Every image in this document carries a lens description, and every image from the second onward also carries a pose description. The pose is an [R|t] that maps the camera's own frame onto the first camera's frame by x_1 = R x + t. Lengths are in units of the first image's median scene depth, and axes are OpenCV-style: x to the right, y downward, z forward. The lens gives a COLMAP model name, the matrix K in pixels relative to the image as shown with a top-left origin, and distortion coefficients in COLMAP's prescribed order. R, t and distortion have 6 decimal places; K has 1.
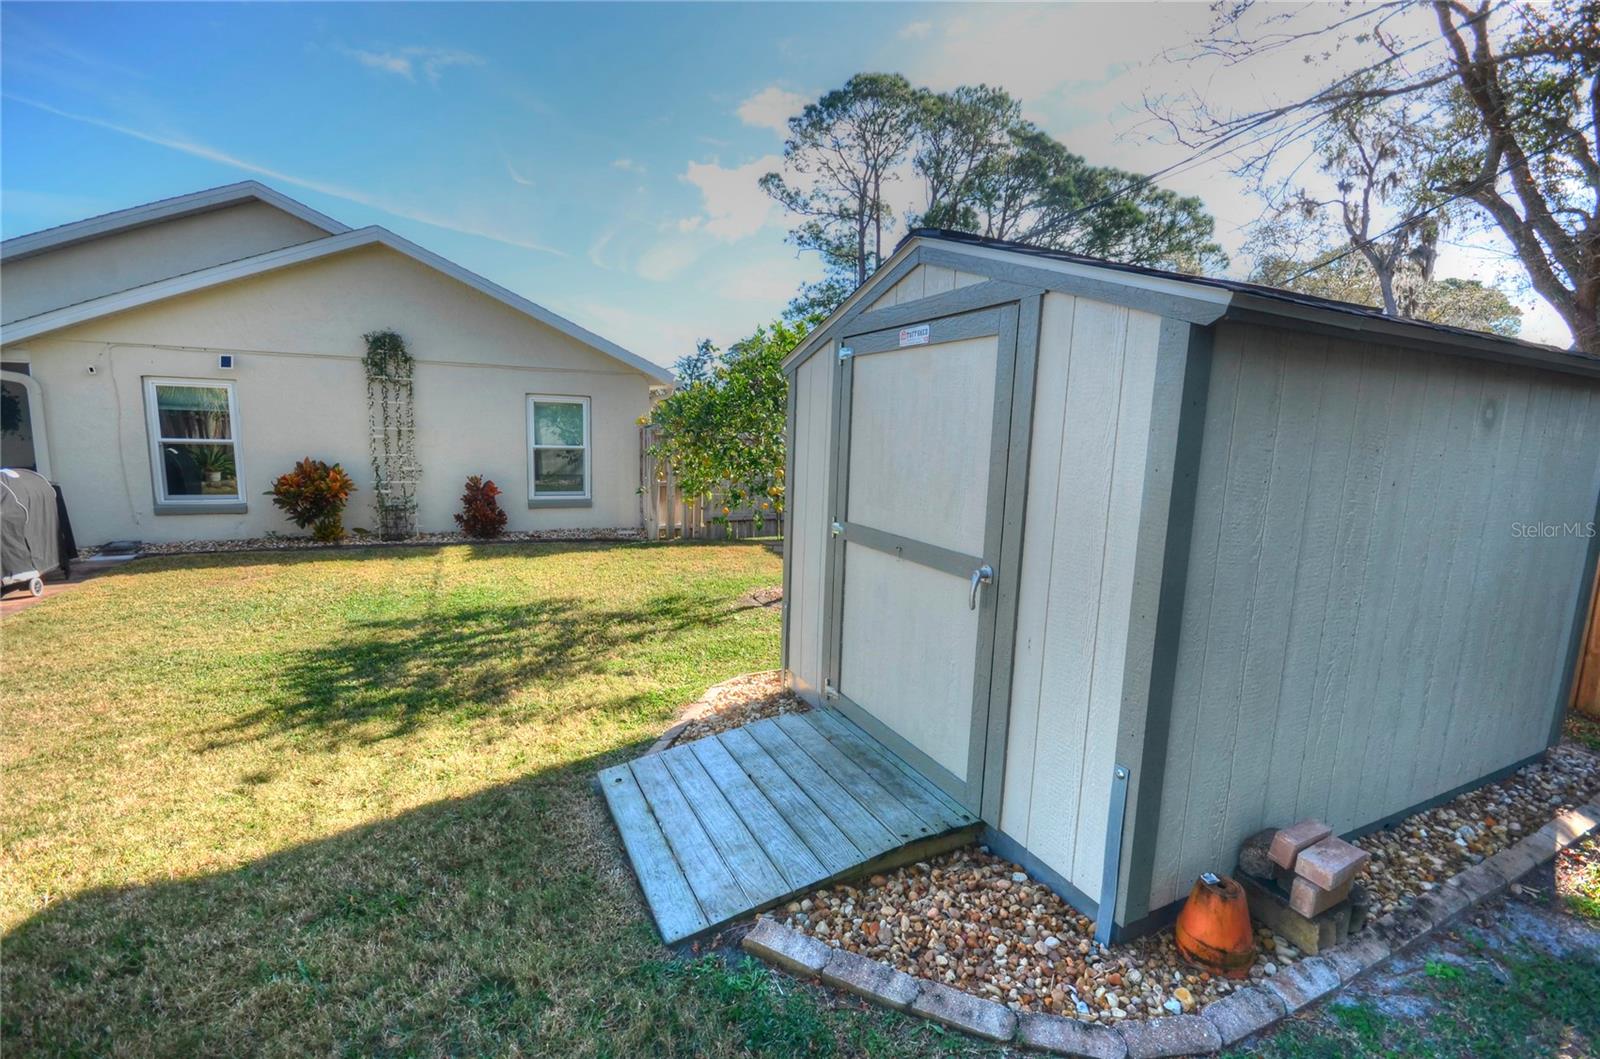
lens RADIAL K [[706.7, 0, 800.0], [0, 706.7, 535.6], [0, 0, 1]] dist [0.011613, -0.014655]
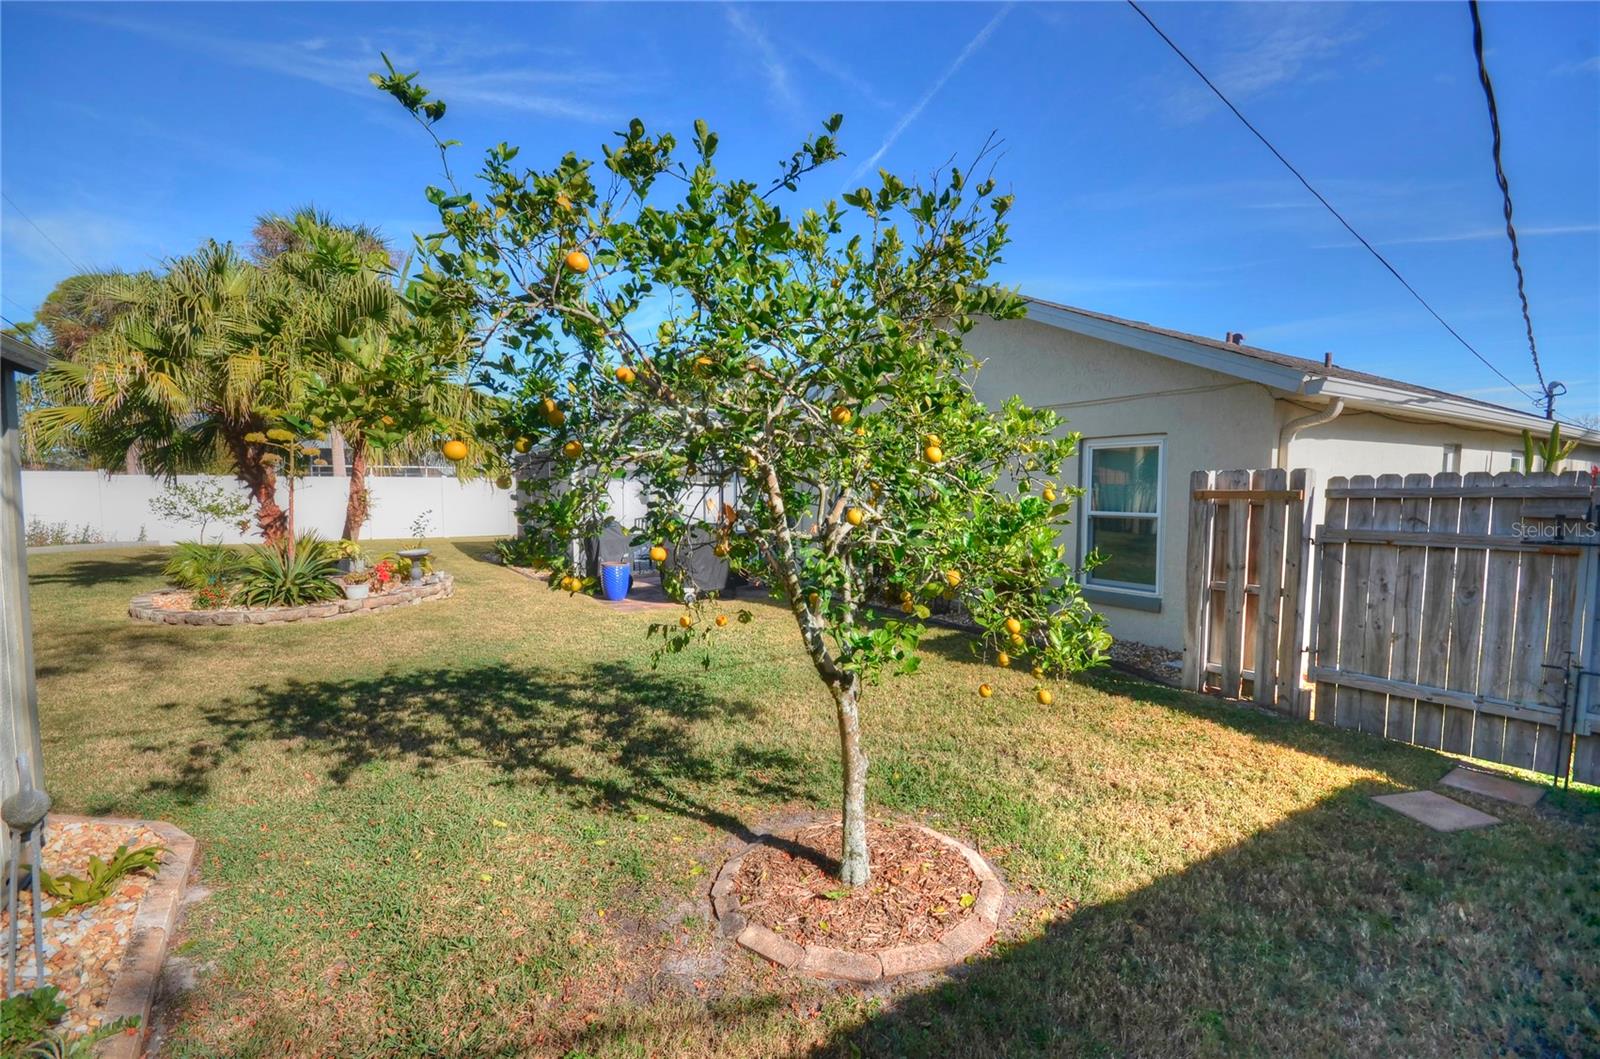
lens RADIAL K [[701.4, 0, 800.5], [0, 701.4, 491.5], [0, 0, 1]] dist [0.001123, -0.007684]
pose [[0.147583, -0.030905, -0.988567, 0.476919], [-0.148153, 0.987544, -0.052991, -0.120027], [0.977891, 0.154280, 0.141166, 1.079335]]
